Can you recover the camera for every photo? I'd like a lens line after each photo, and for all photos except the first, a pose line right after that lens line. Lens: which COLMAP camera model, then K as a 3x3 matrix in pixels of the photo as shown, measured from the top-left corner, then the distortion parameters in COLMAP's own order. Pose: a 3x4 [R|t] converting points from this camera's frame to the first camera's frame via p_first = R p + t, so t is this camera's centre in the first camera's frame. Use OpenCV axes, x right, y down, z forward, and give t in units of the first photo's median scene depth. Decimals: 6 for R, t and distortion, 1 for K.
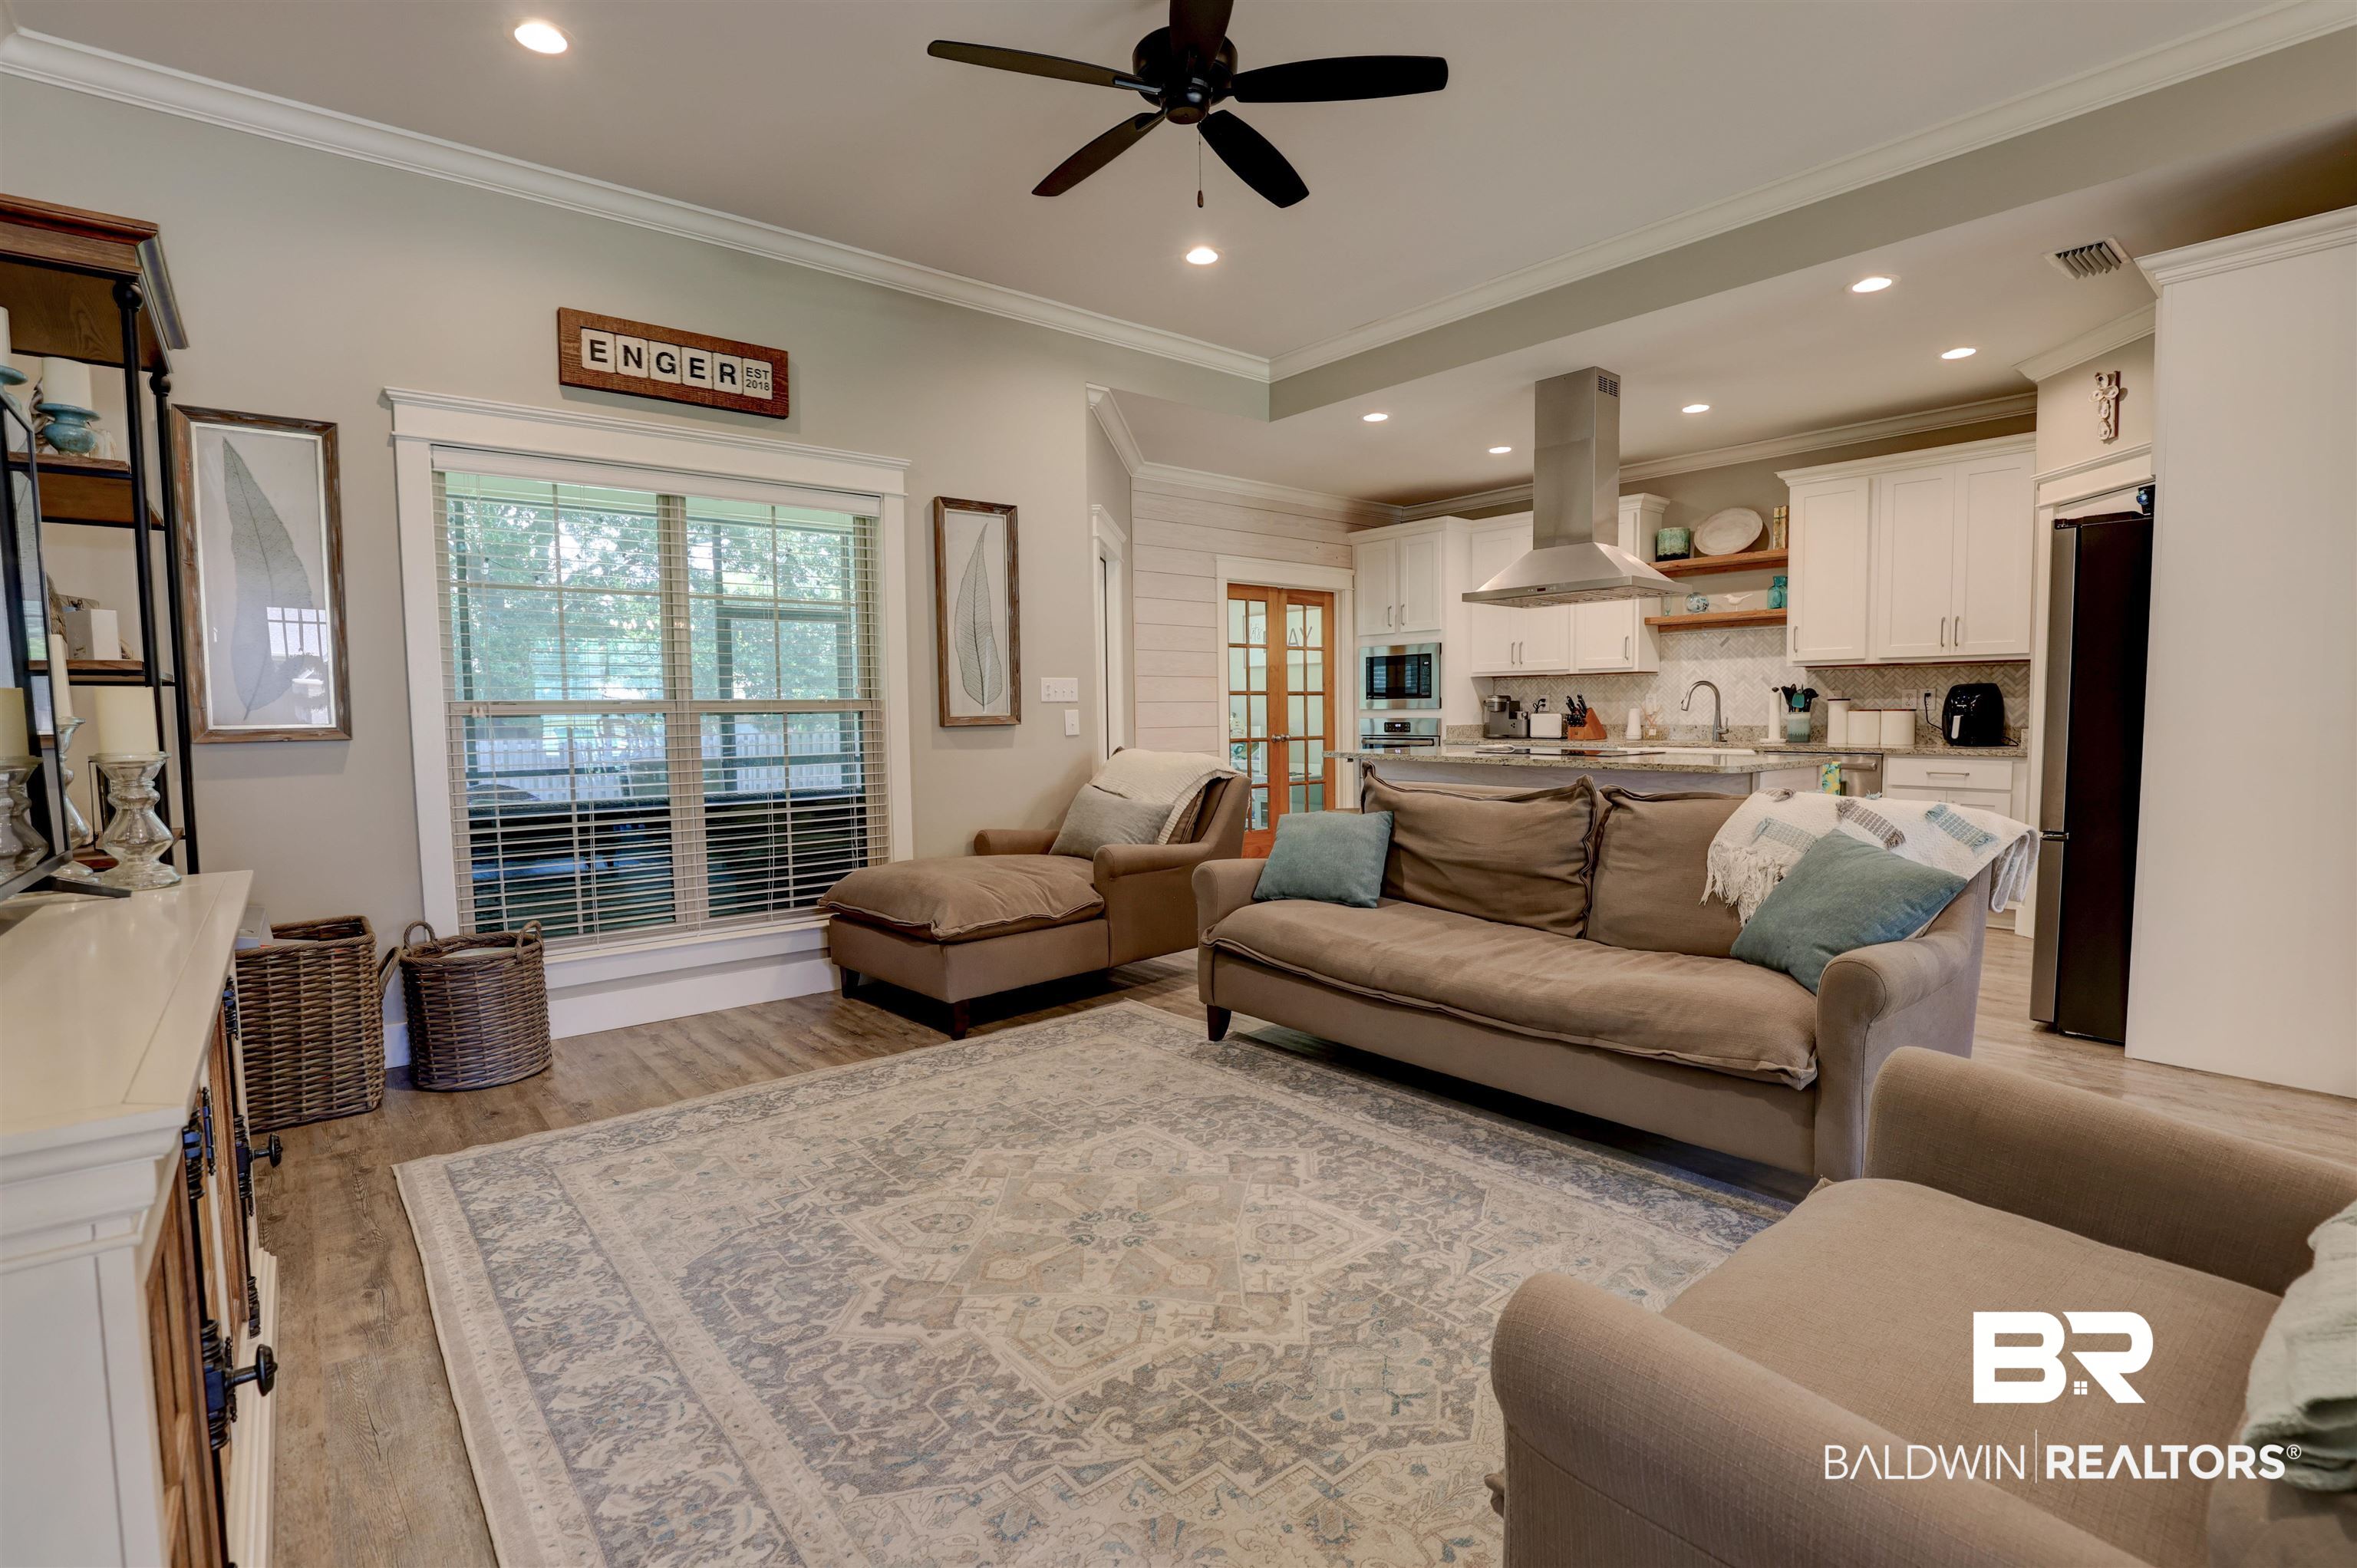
lens RADIAL K [[1081.1, 0, 1182.7], [0, 1081.1, 785.6], [0, 0, 1]] dist [-0.033945, 0.000843]
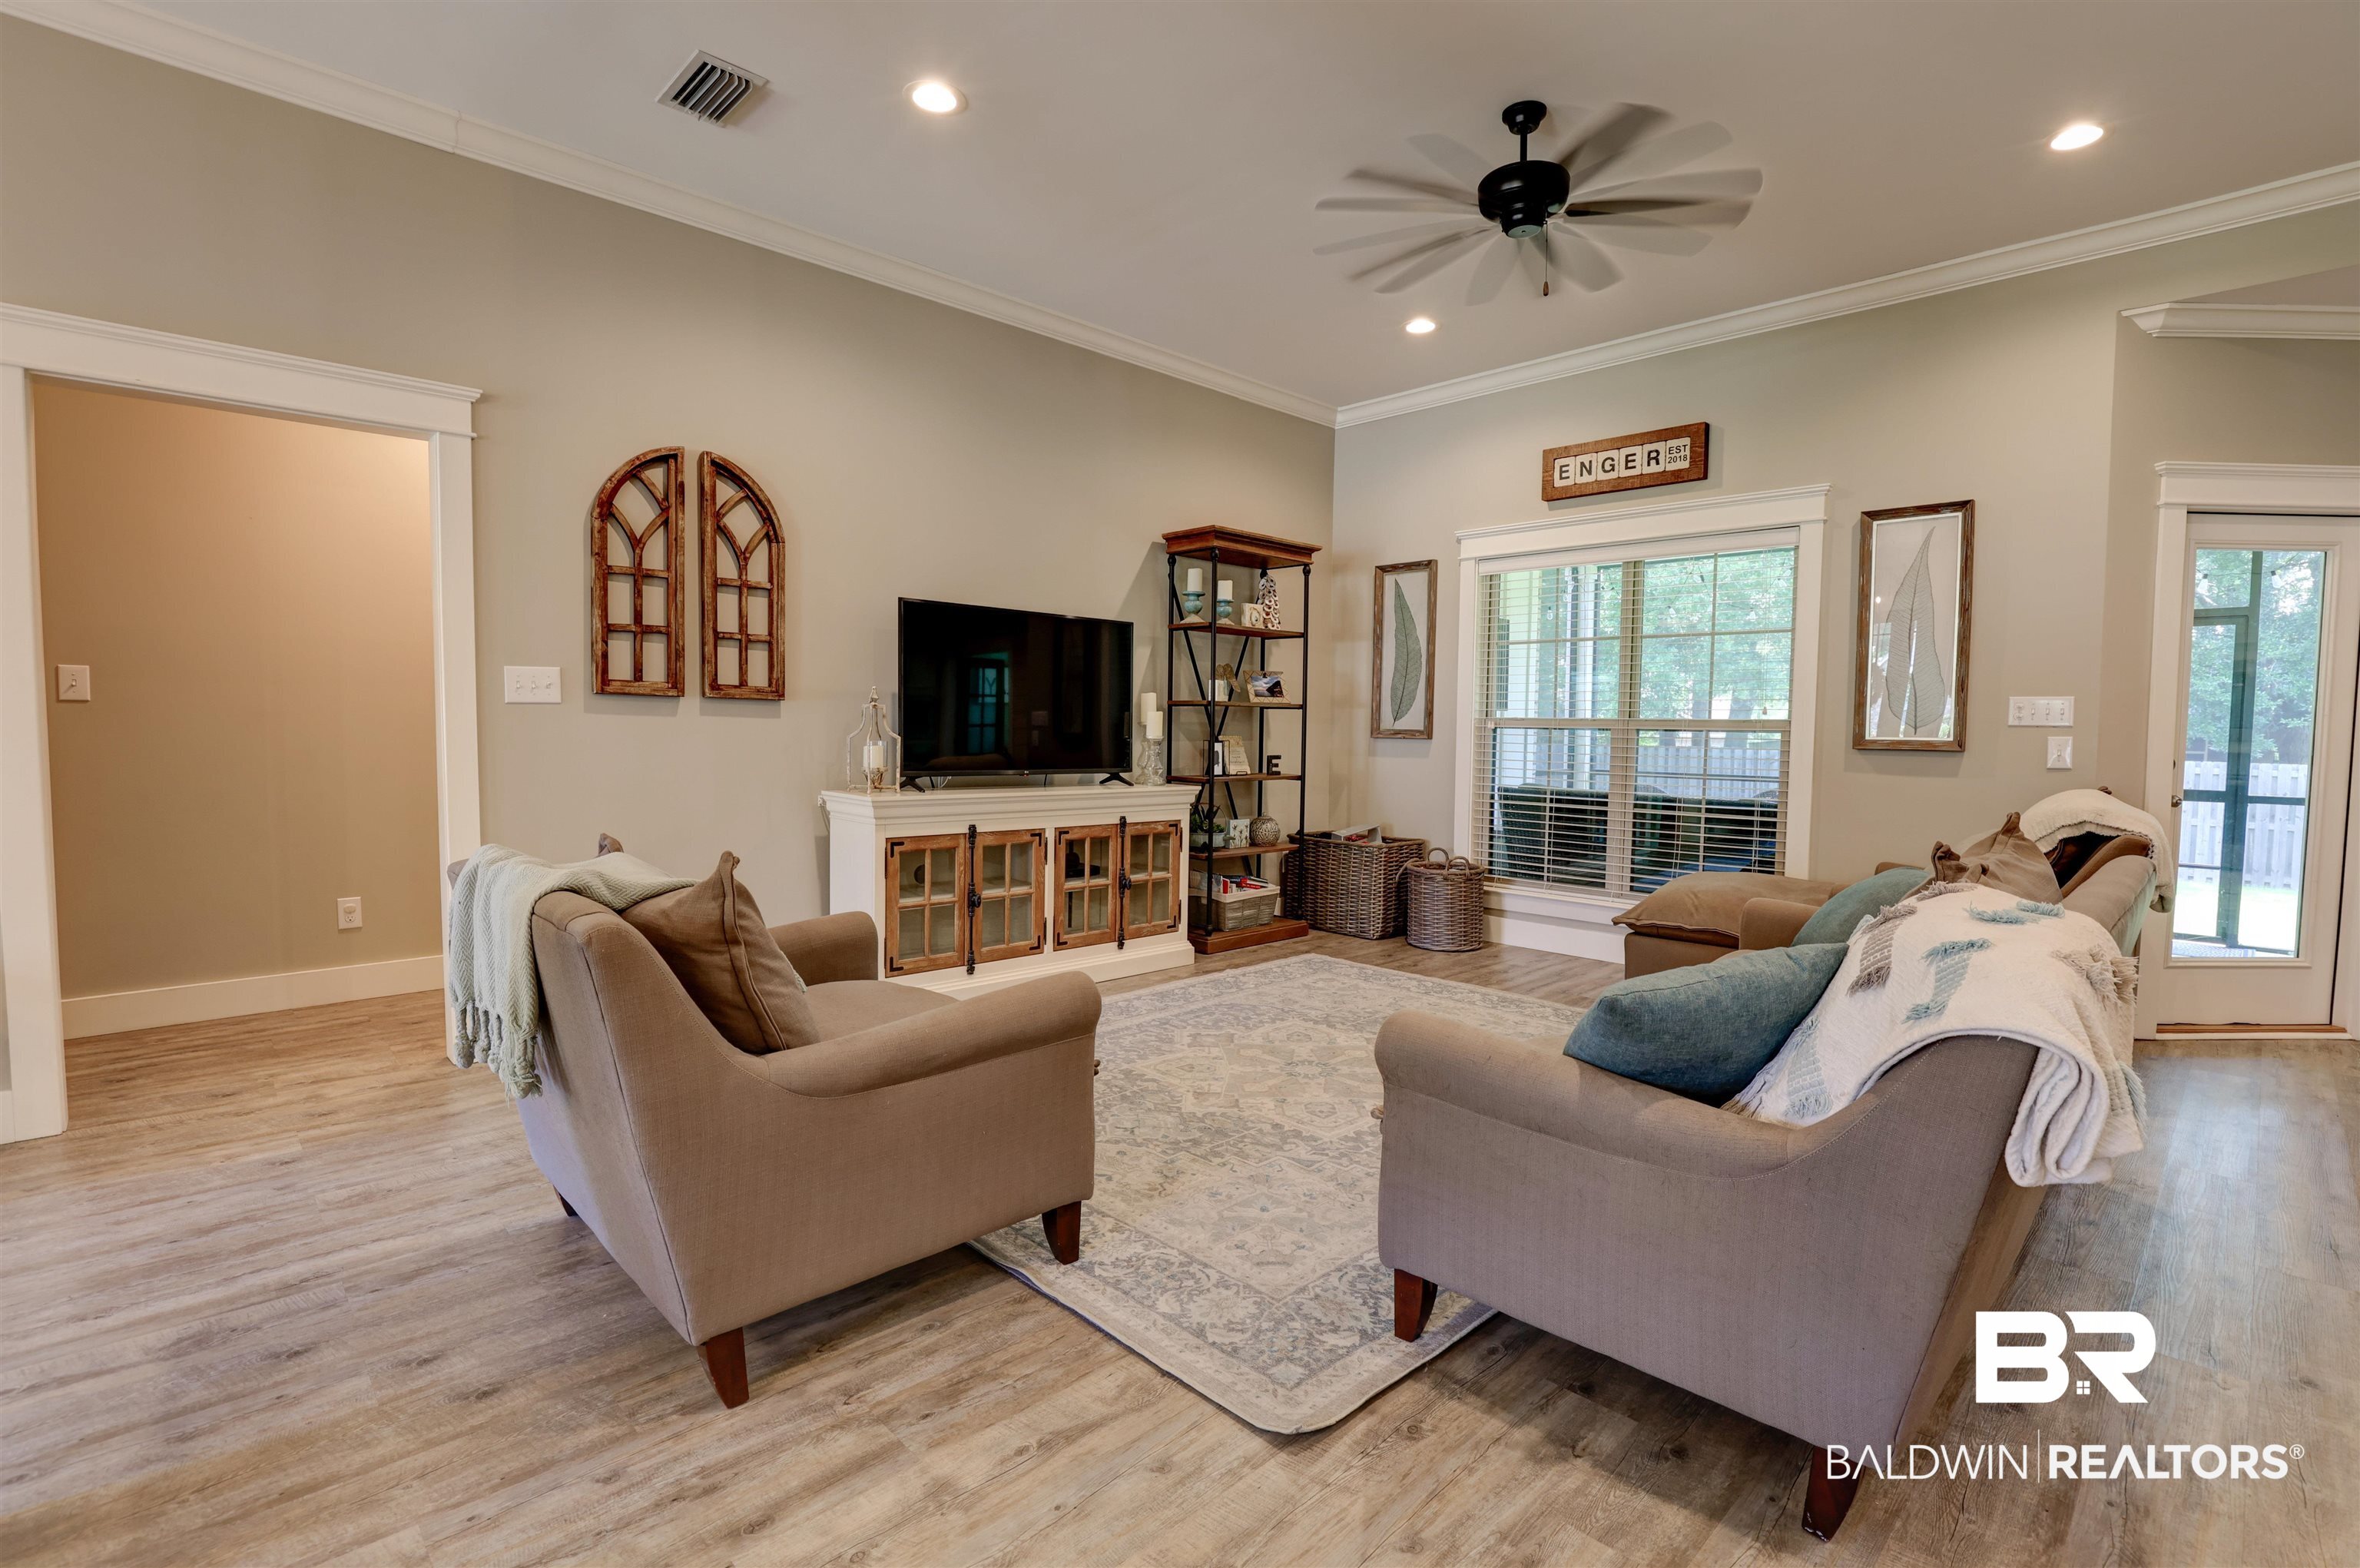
lens RADIAL K [[1082.6, 0, 1182.8], [0, 1082.6, 786.6], [0, 0, 1]] dist [-0.033945, 0.000843]
pose [[0.067925, 0.068358, -0.995346, 0.863048], [-0.082586, 0.994611, 0.062672, -0.039258], [0.994266, 0.077945, 0.073204, 0.418421]]
